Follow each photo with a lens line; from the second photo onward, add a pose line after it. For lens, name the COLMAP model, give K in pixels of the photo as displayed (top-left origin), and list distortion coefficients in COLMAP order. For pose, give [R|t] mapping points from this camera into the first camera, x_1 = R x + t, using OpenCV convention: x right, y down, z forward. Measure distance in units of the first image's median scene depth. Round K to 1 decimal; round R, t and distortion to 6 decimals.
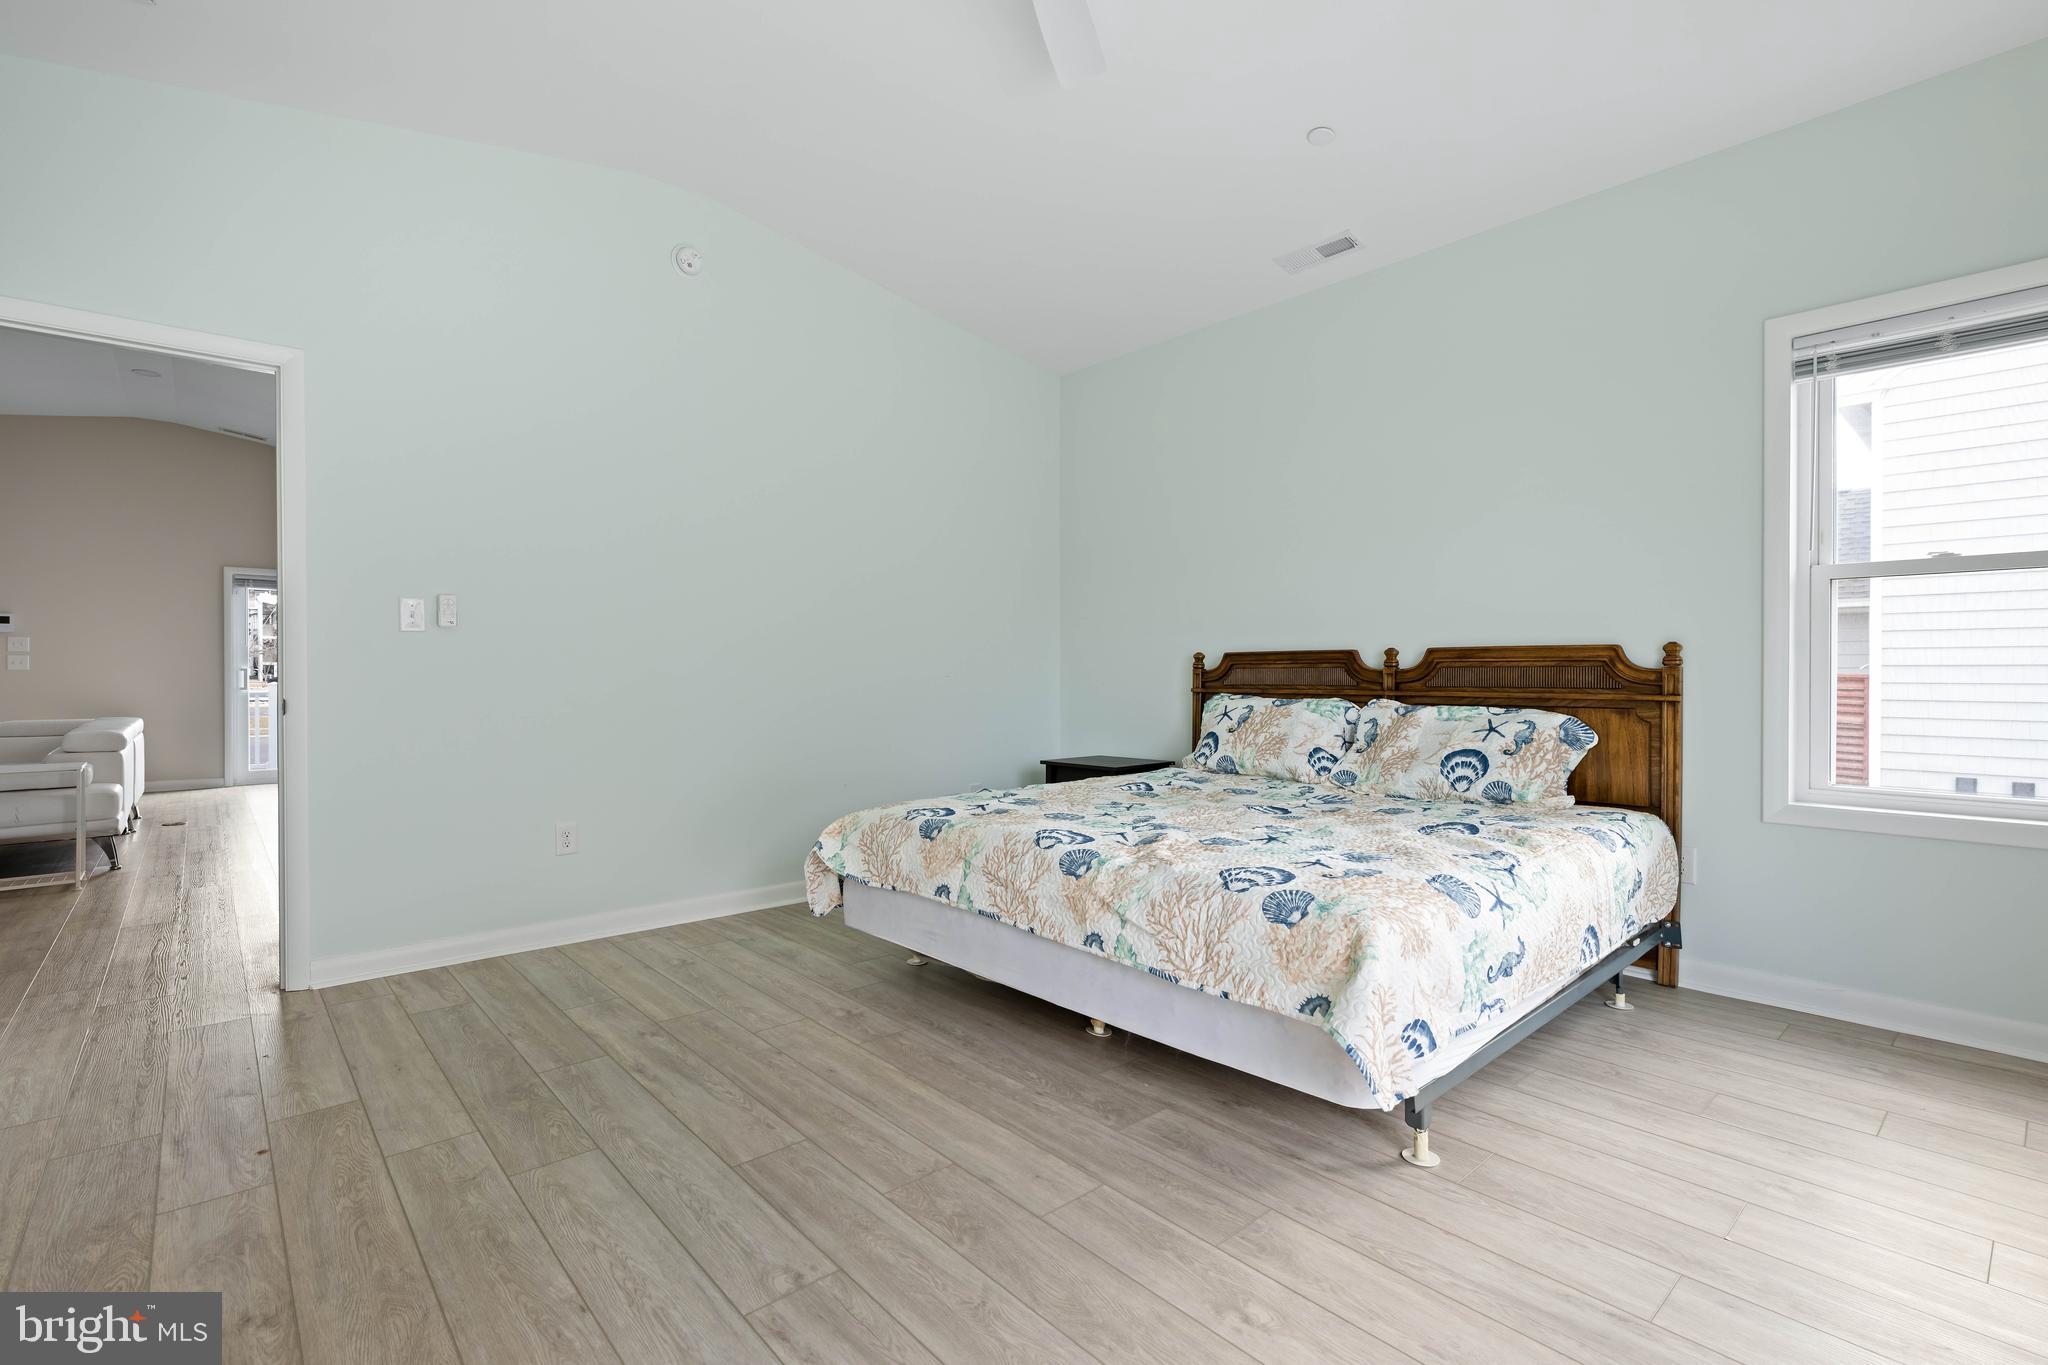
lens RADIAL K [[913.7, 0, 1024.6], [0, 913.7, 686.2], [0, 0, 1]] dist [-0.002799, 0.000168]
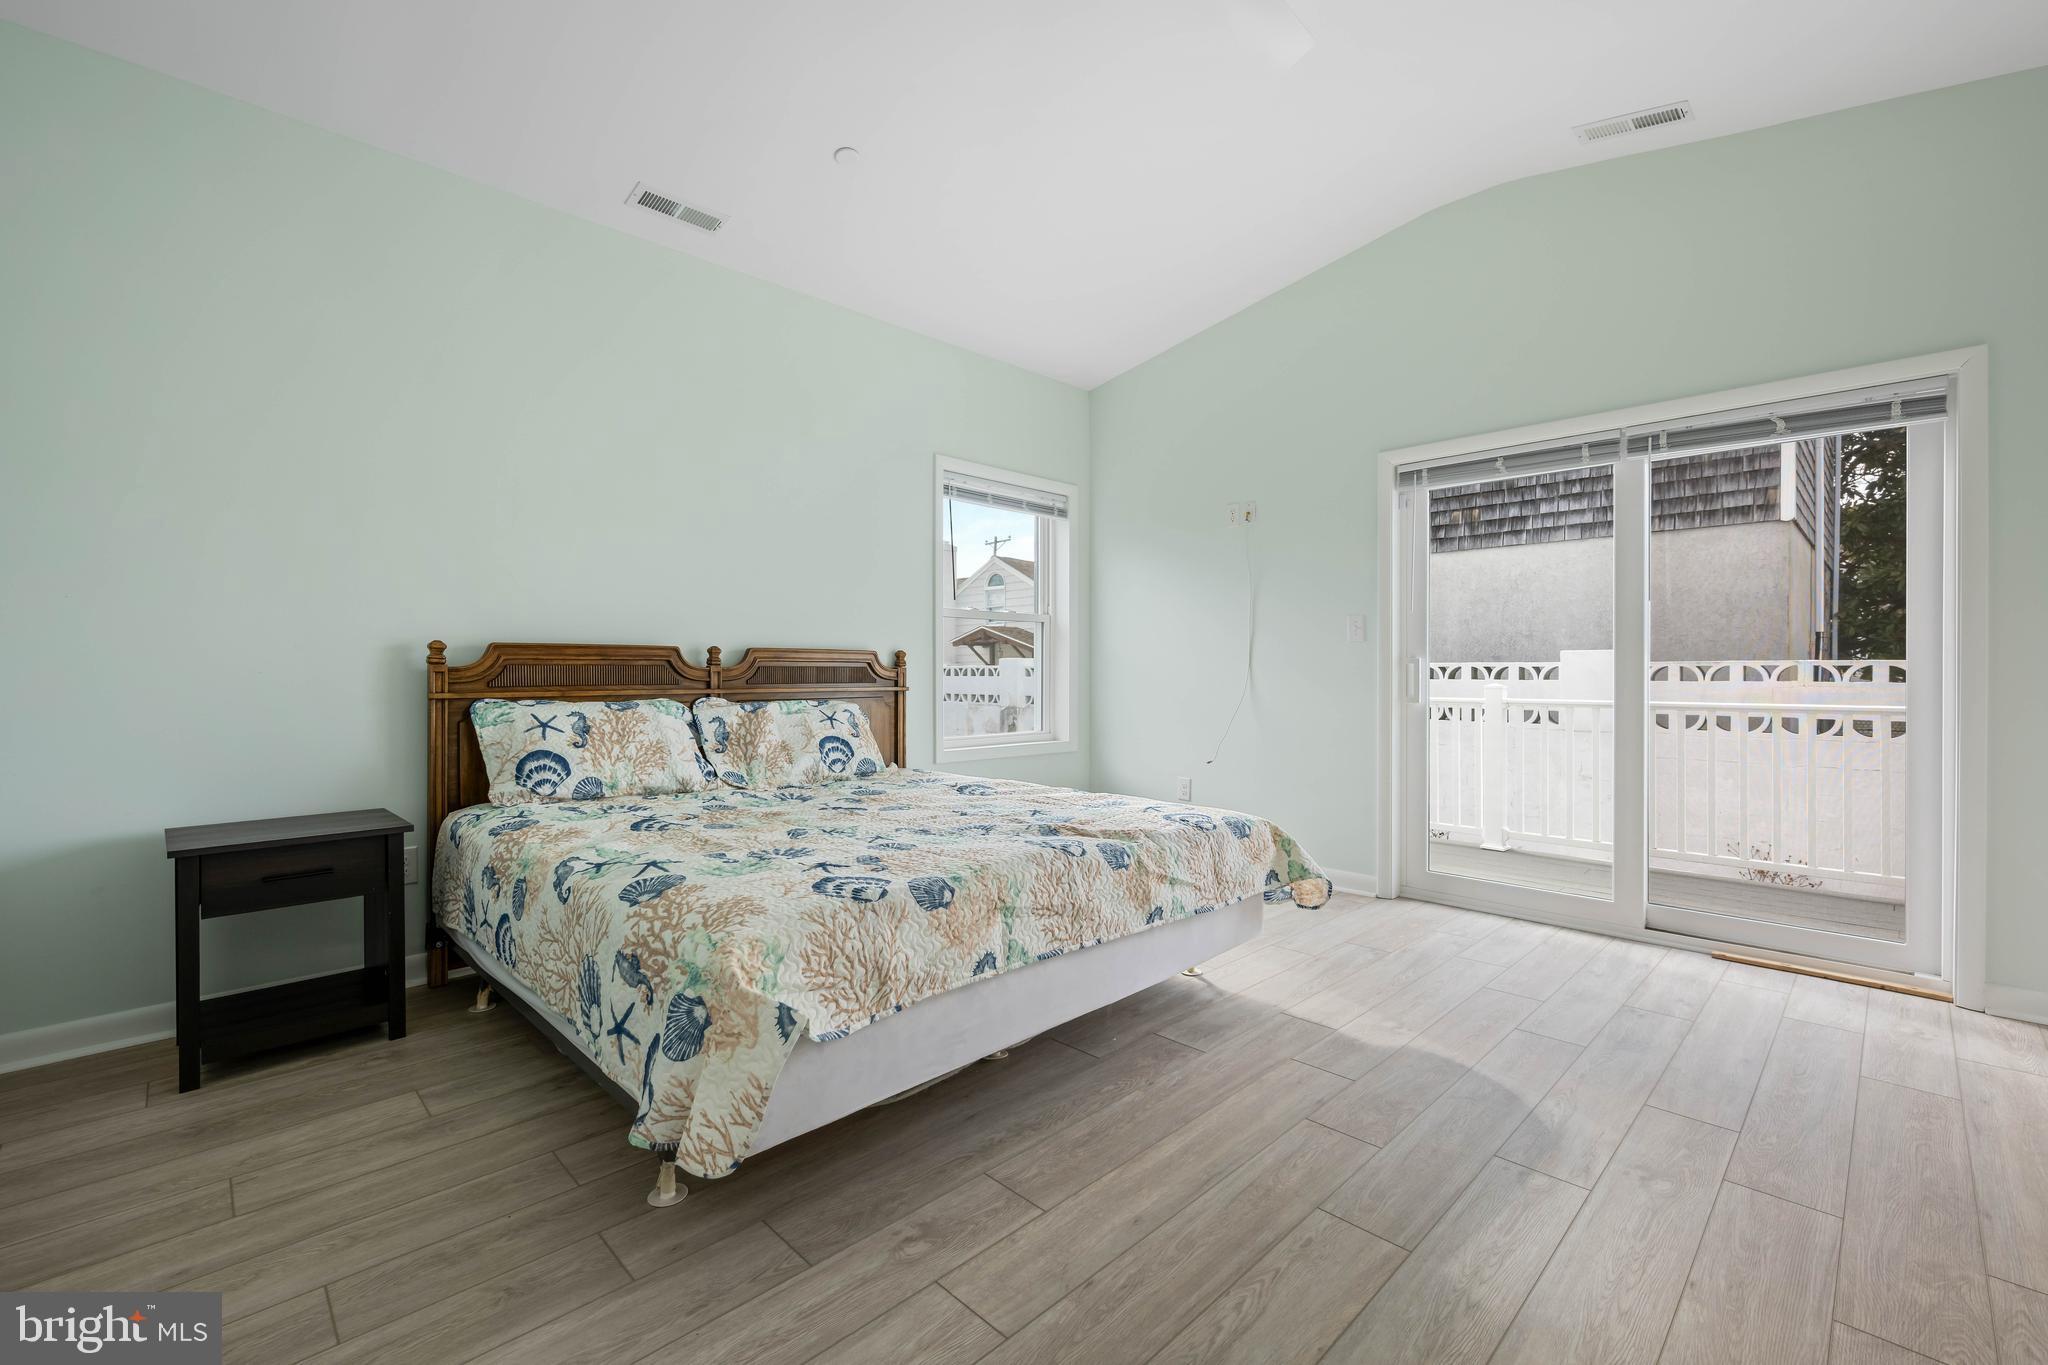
lens RADIAL K [[870.5, 0, 1011.5], [0, 870.5, 680.2], [0, 0, 1]] dist [-0.002836, -0.000886]
pose [[-0.035799, -0.009112, 0.999317, -0.785253], [0.012849, 0.999872, 0.009577, -0.013163], [-0.999276, 0.013183, -0.035677, 0.984084]]
